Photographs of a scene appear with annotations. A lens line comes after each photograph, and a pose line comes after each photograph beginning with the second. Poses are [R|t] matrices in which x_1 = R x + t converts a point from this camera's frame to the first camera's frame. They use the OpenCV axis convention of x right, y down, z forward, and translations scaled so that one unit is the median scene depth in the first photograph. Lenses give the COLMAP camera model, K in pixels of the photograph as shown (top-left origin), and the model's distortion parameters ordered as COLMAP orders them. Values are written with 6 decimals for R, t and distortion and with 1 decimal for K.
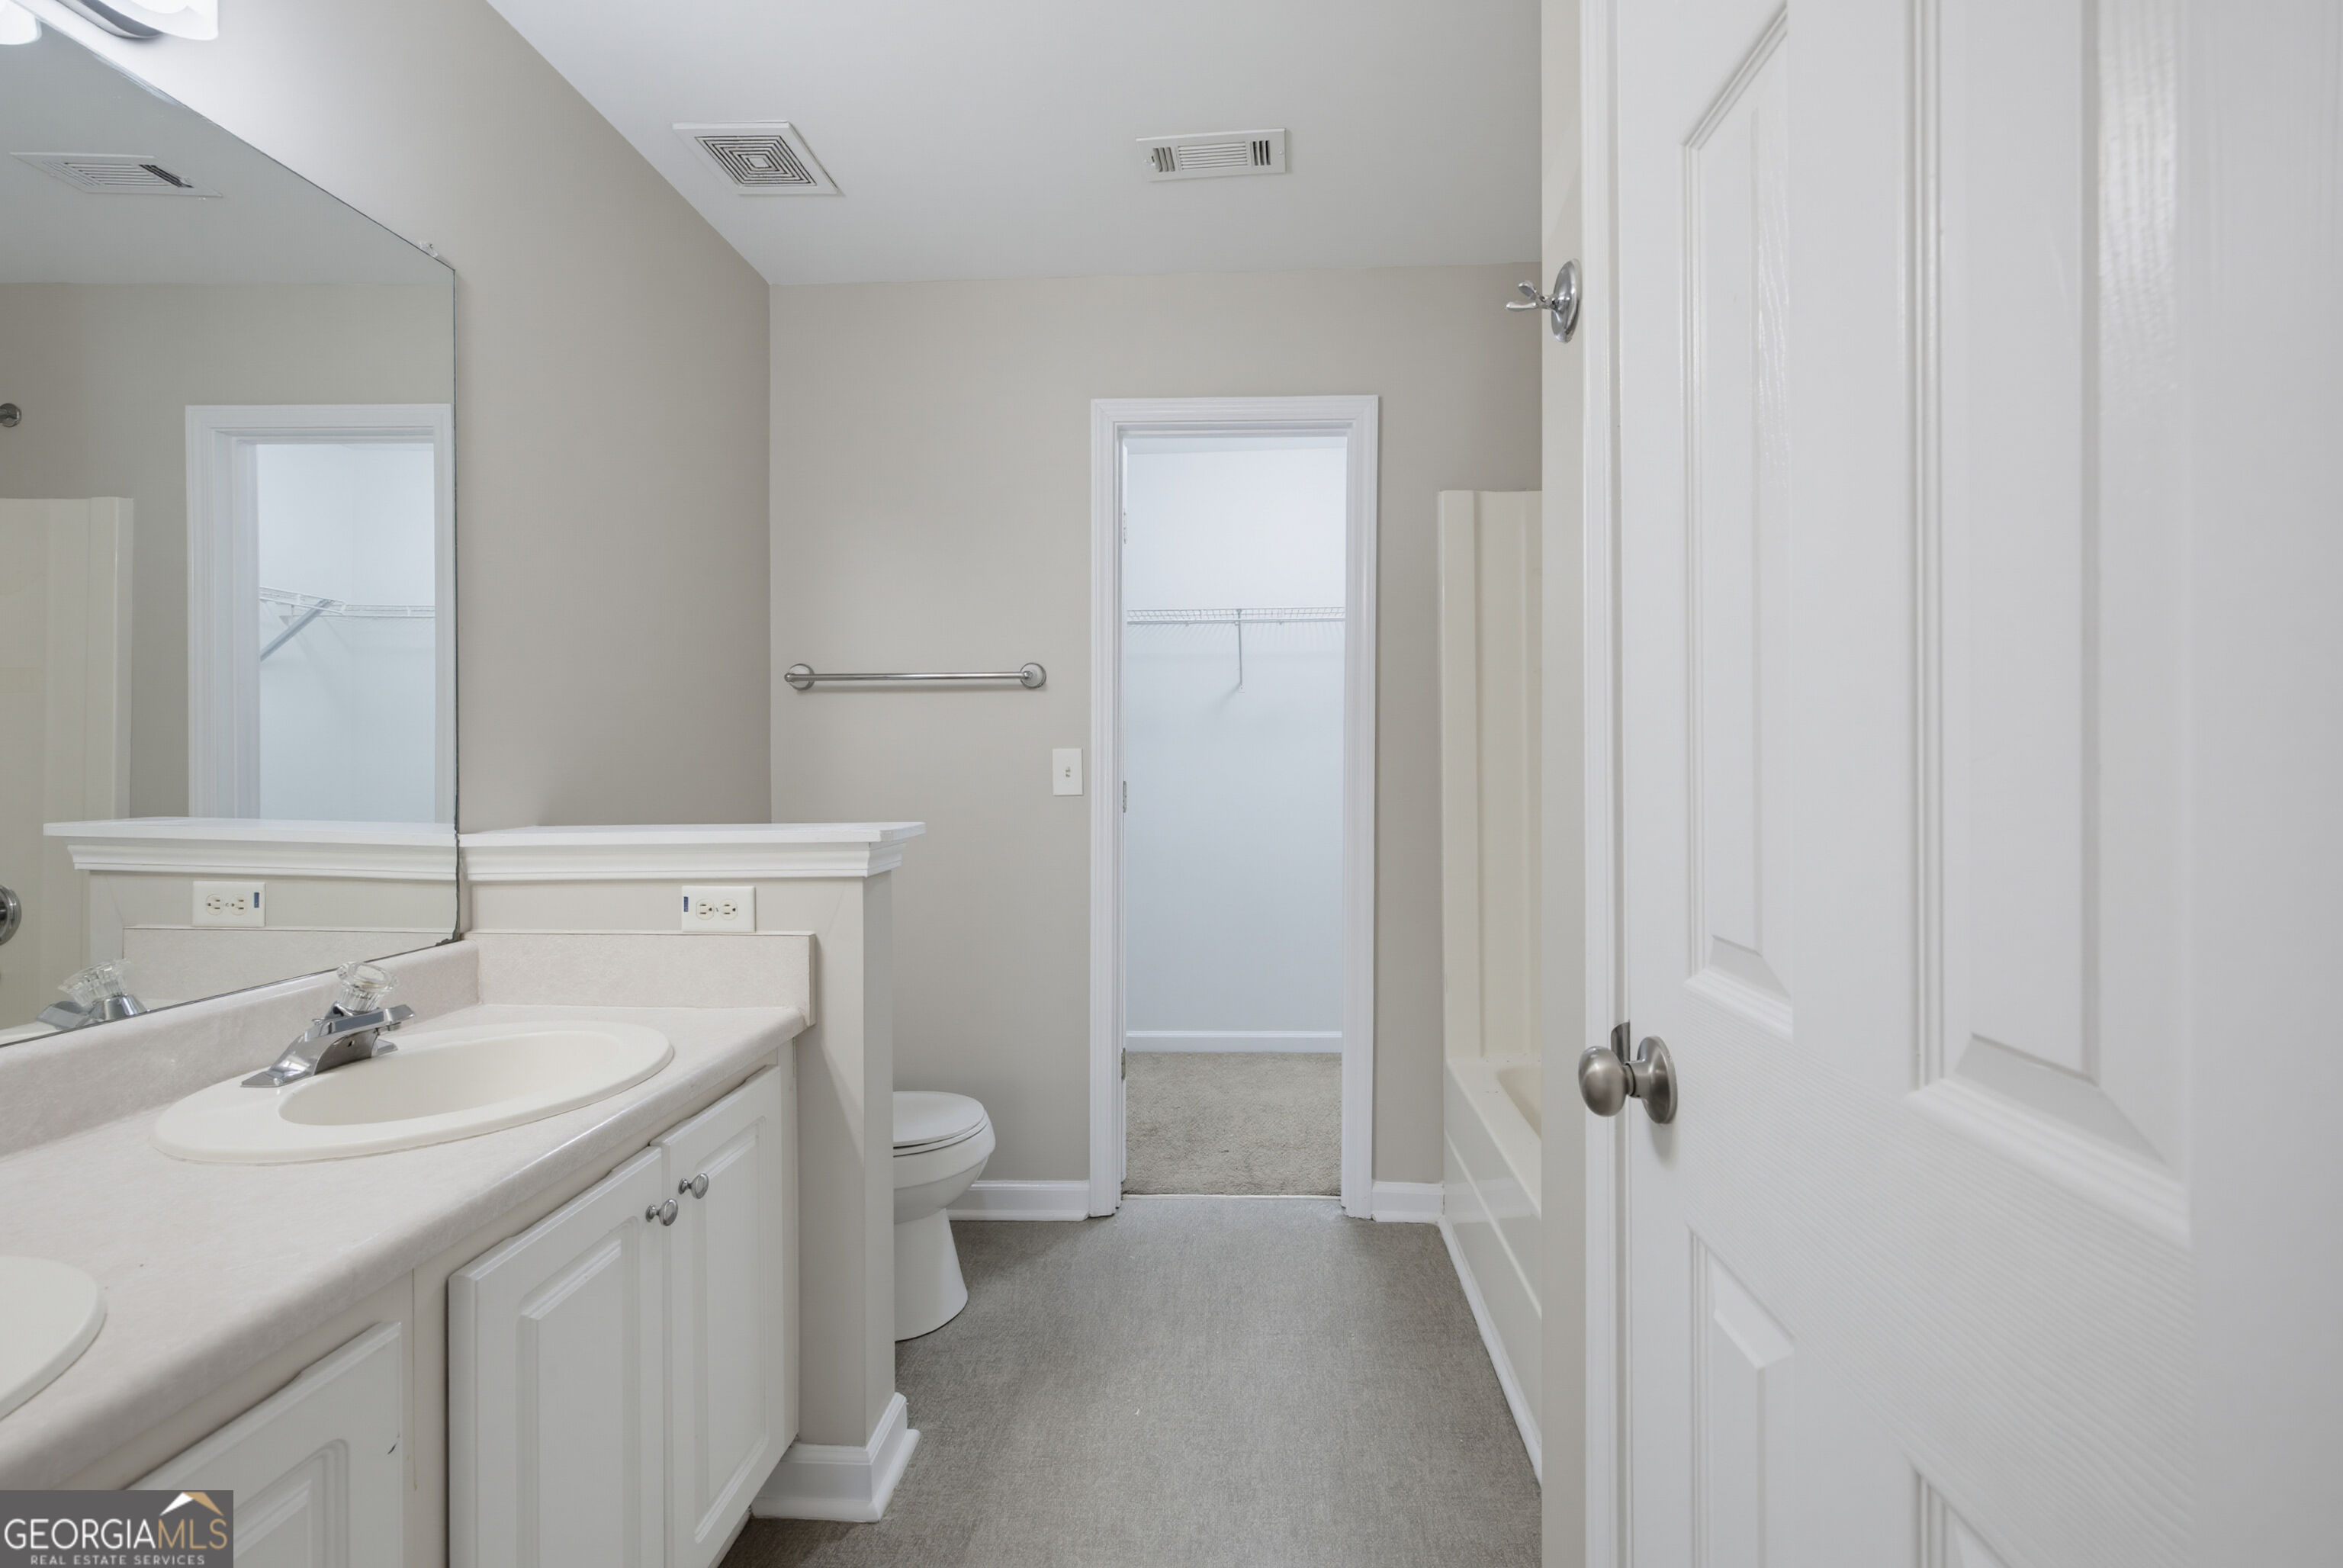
lens RADIAL K [[975.8, 0, 1161.1], [0, 975.8, 761.2], [0, 0, 1]] dist [0.000338, -0.000031]
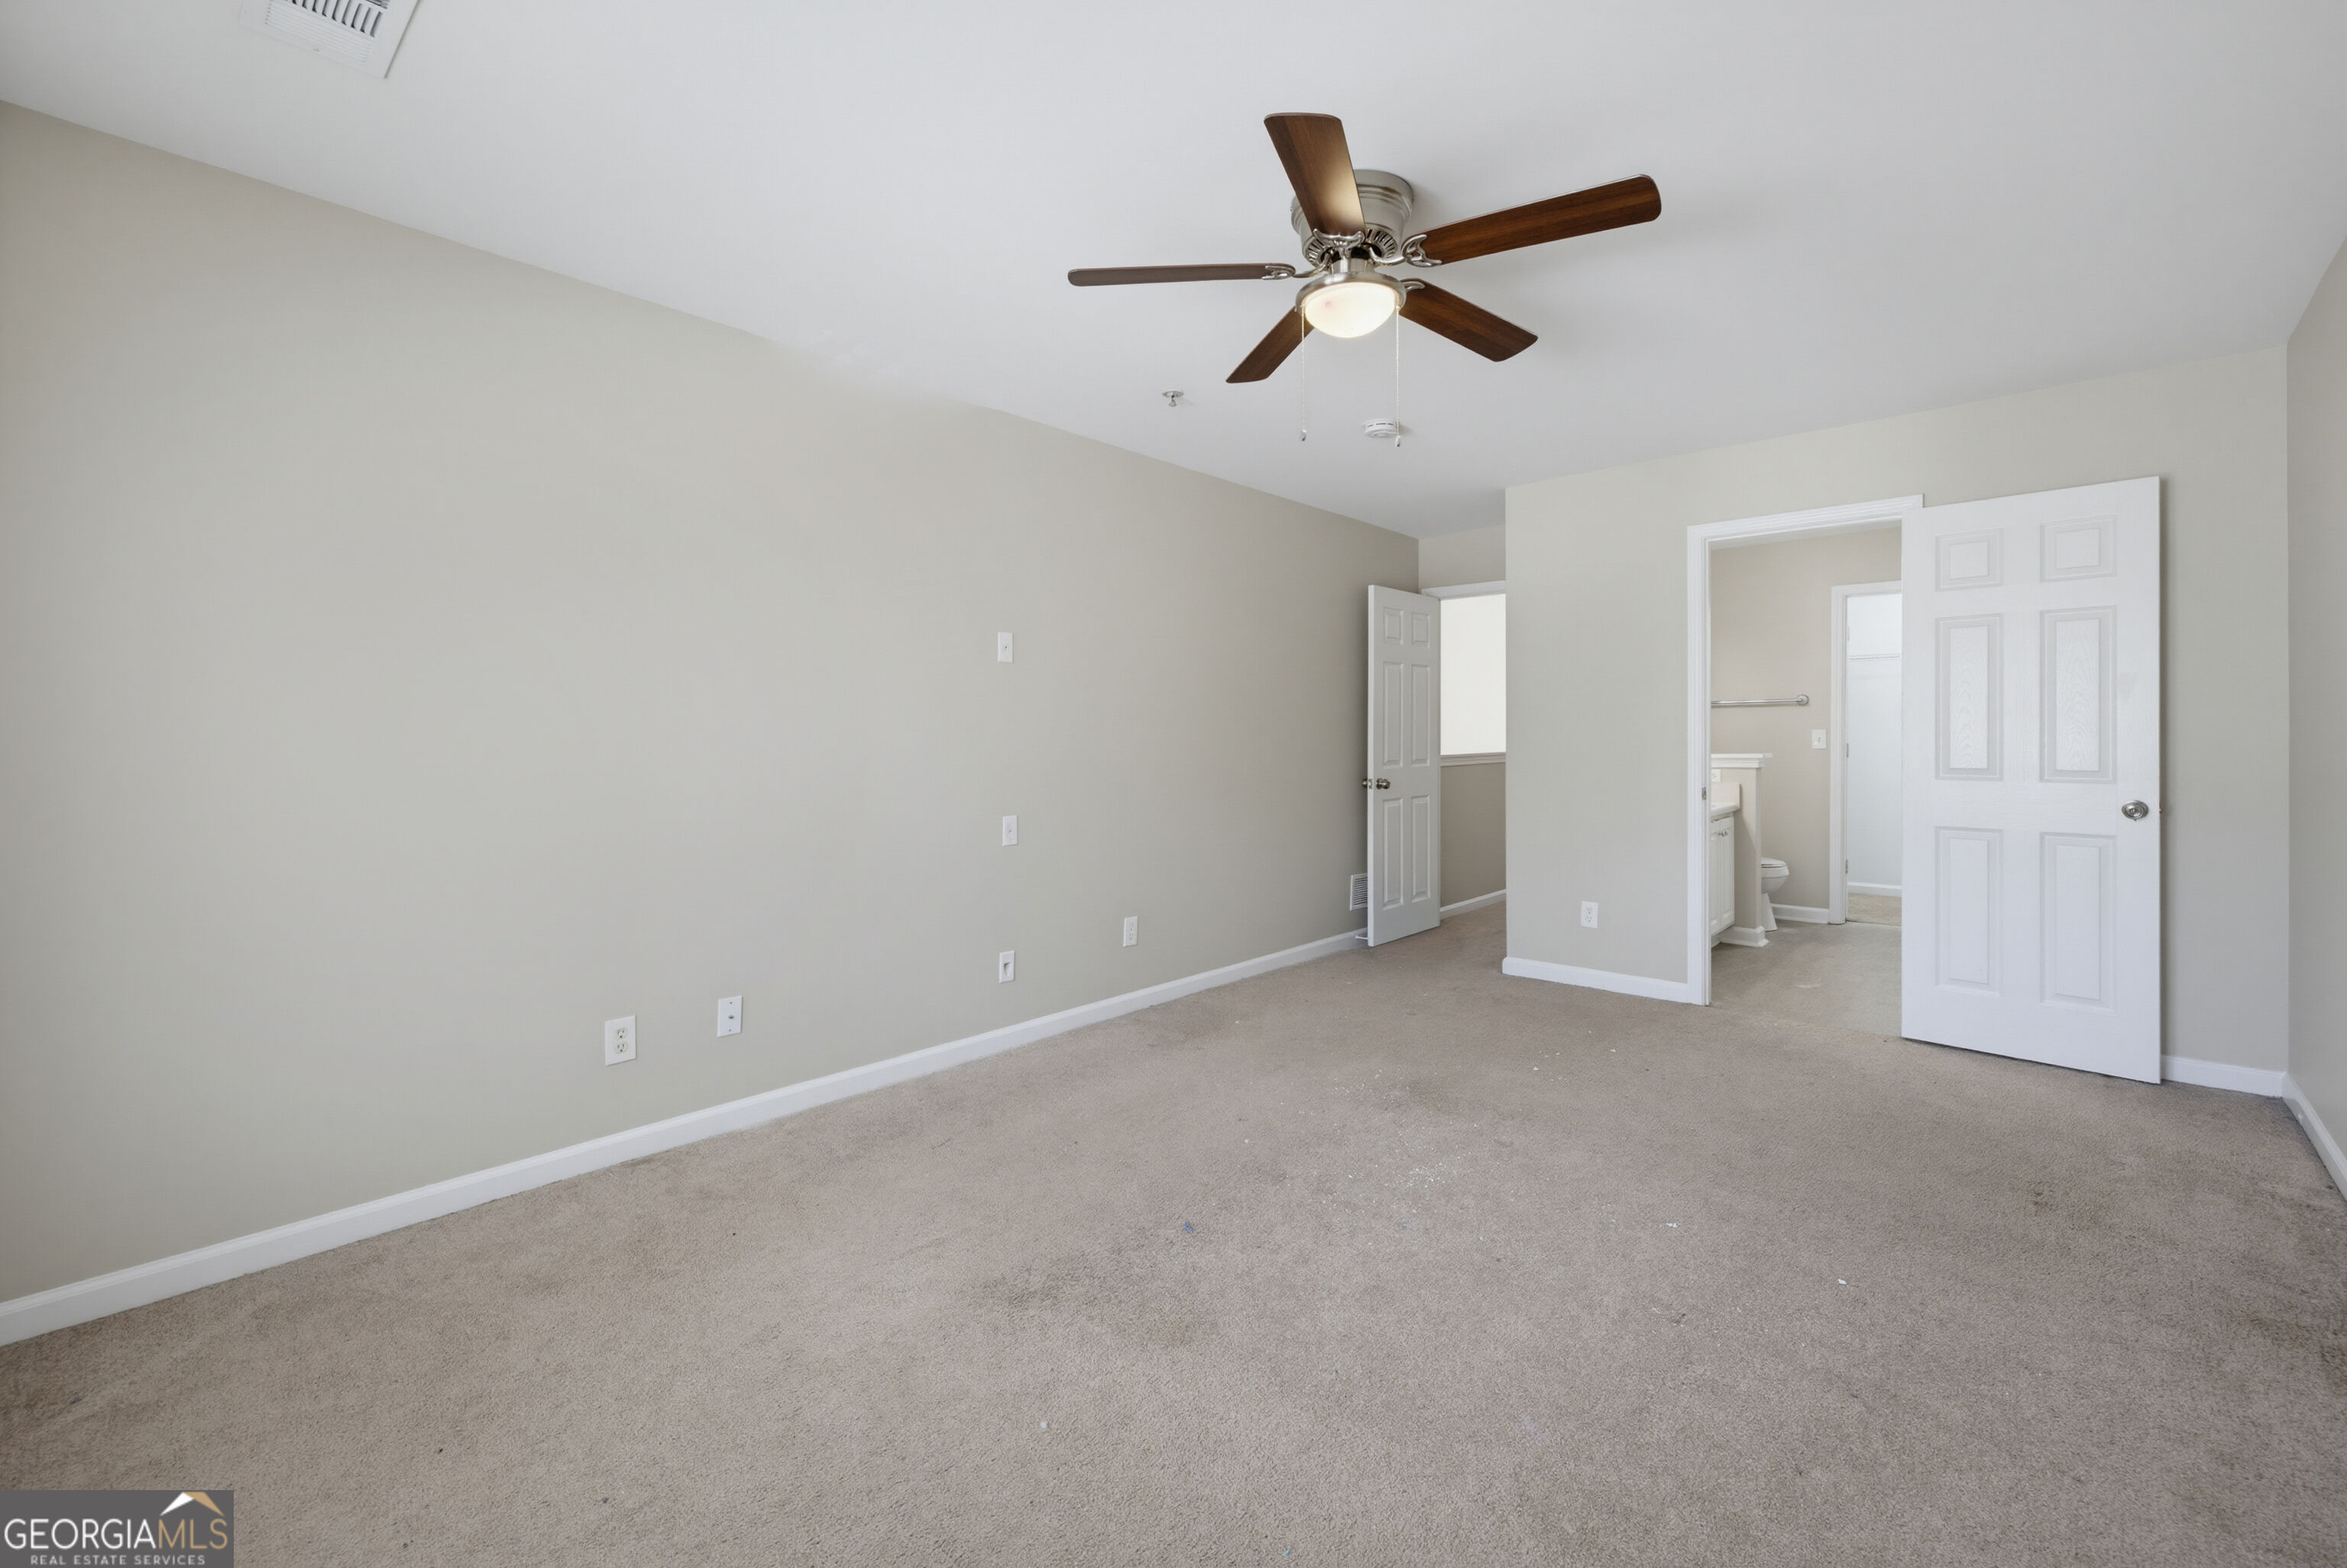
lens RADIAL K [[977.3, 0, 1163.1], [0, 977.3, 761.1], [0, 0, 1]] dist [0.000338, -0.000031]
pose [[0.798403, 0.006478, -0.602089, 0.088078], [0.004591, 0.999848, 0.016846, 0.022601], [0.602106, -0.016214, 0.798251, -2.576410]]
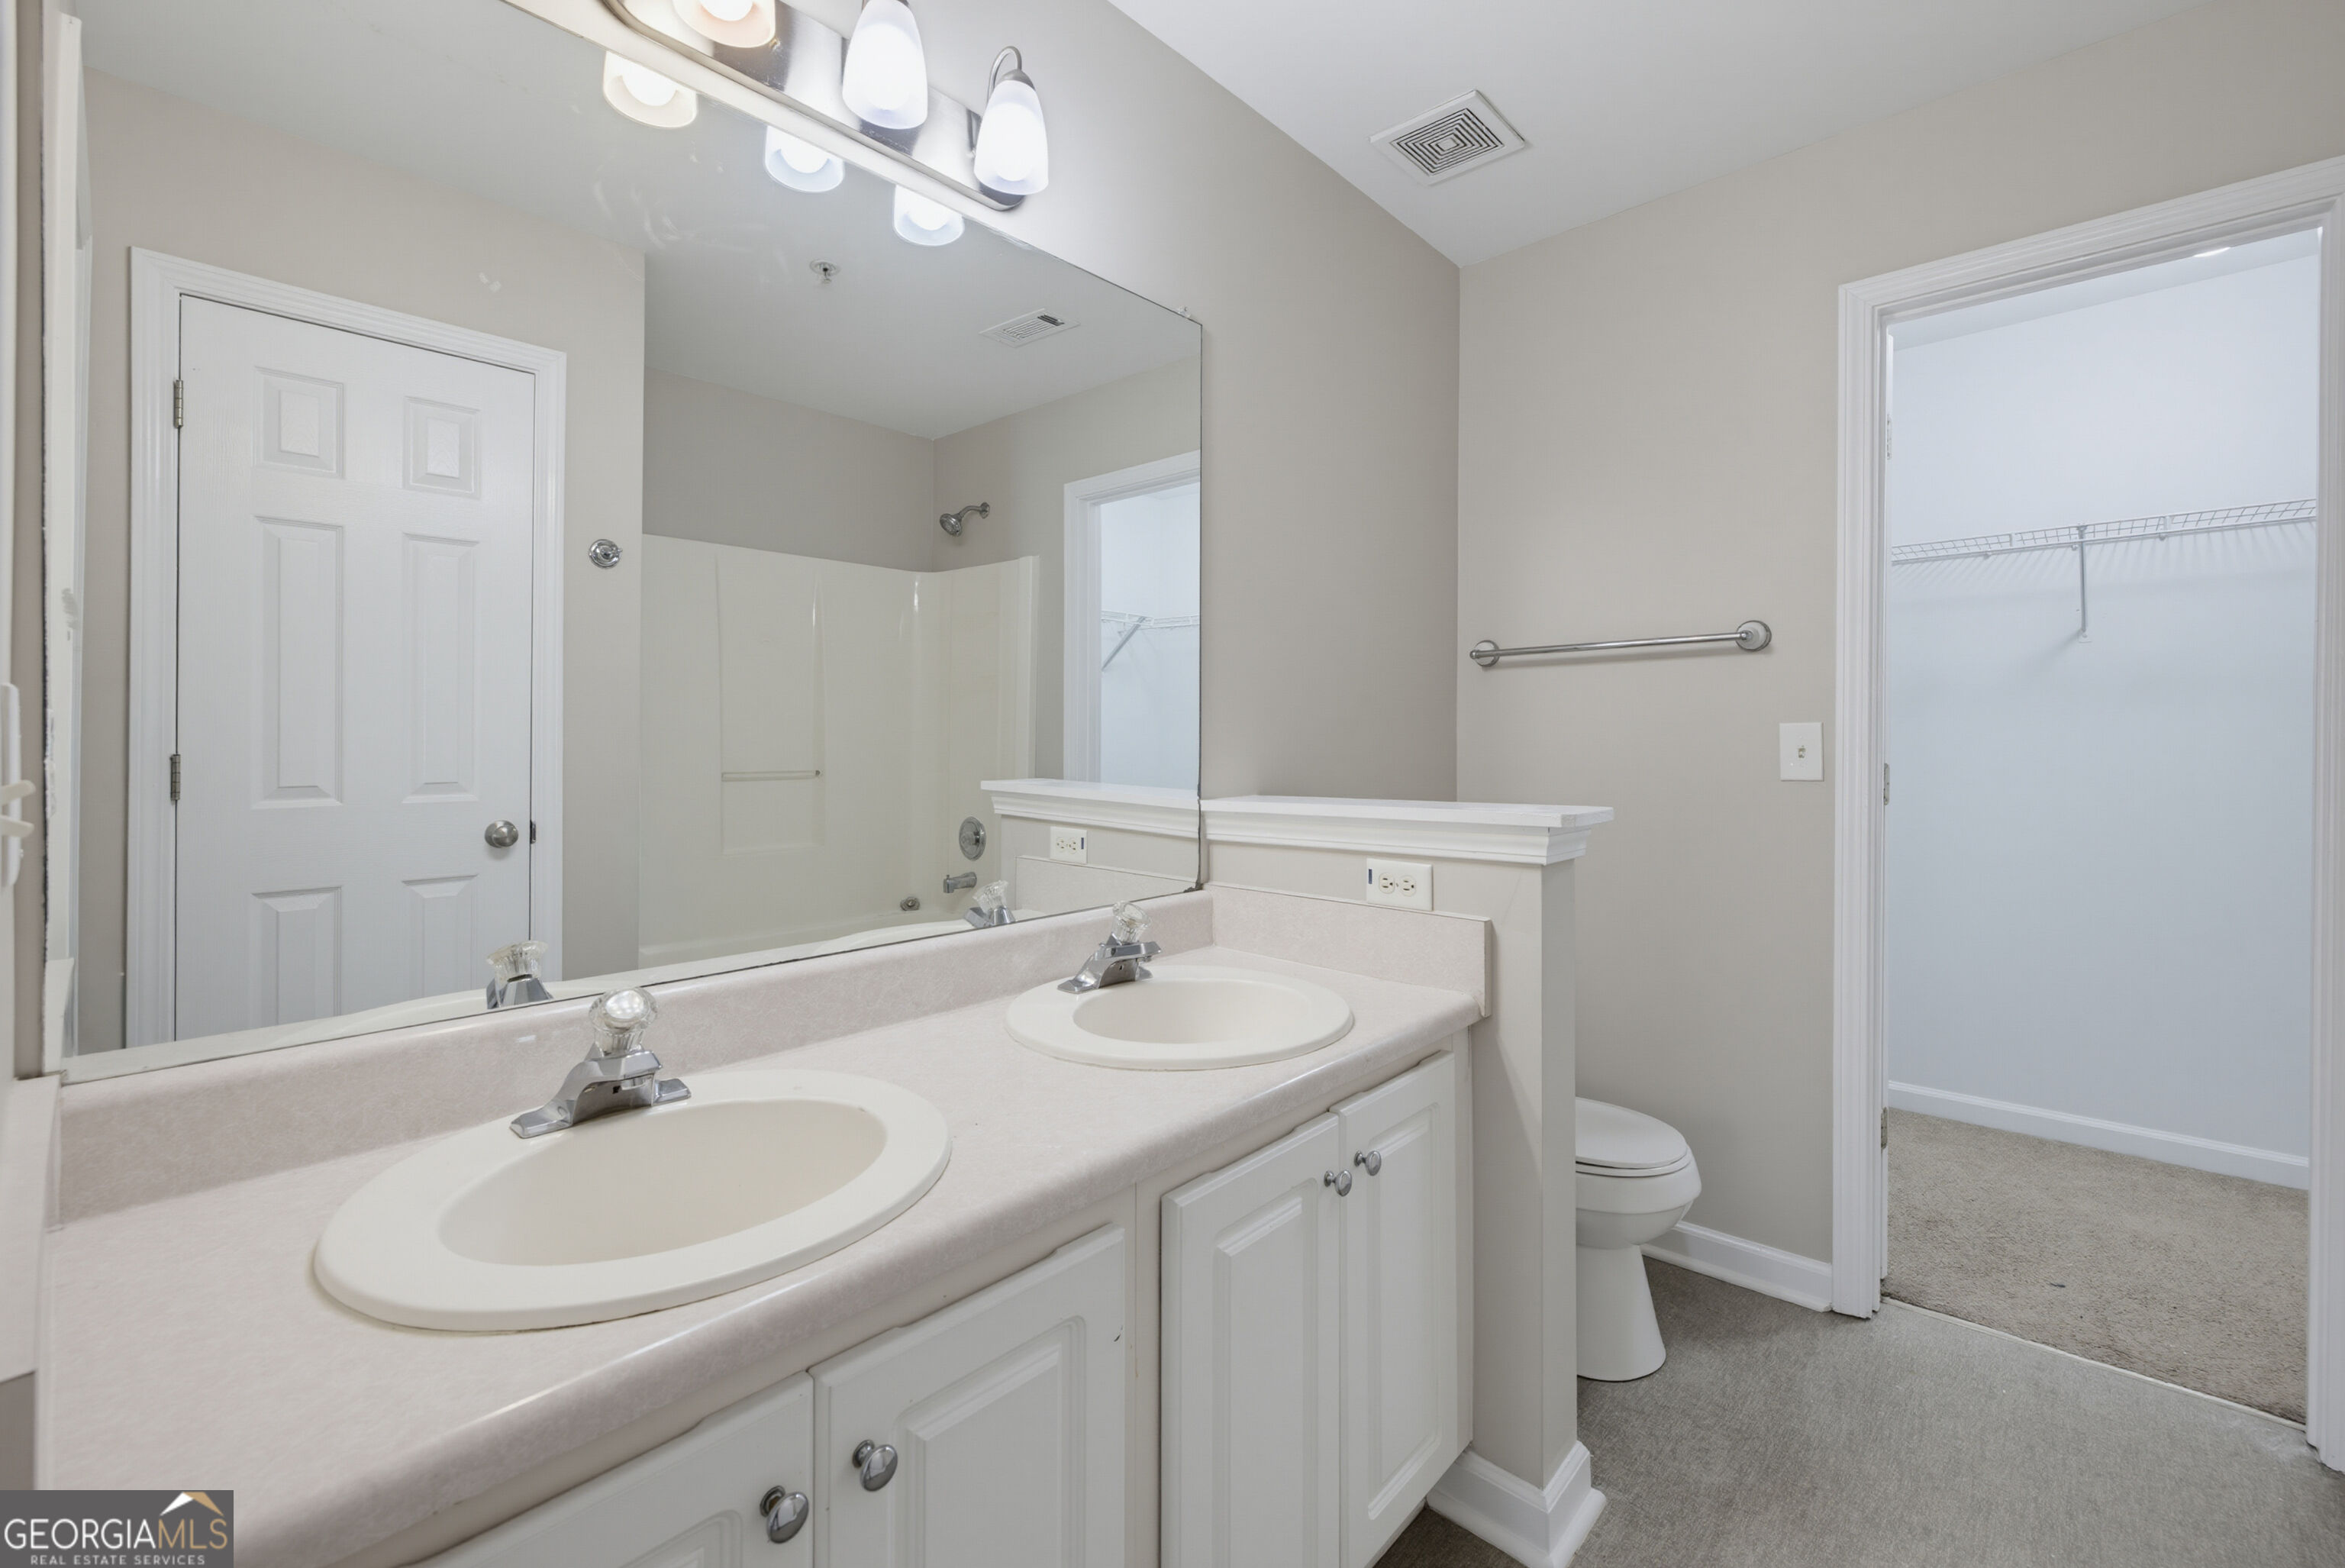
lens RADIAL K [[978.0, 0, 1206.8], [0, 978.0, 746.8], [0, 0, 1]] dist [0.007100, -0.000669]
pose [[0.803561, 0.005735, -0.595195, -0.009838], [-0.000781, 0.999963, 0.008581, 0.000469], [0.595222, -0.006431, 0.803536, 0.062334]]
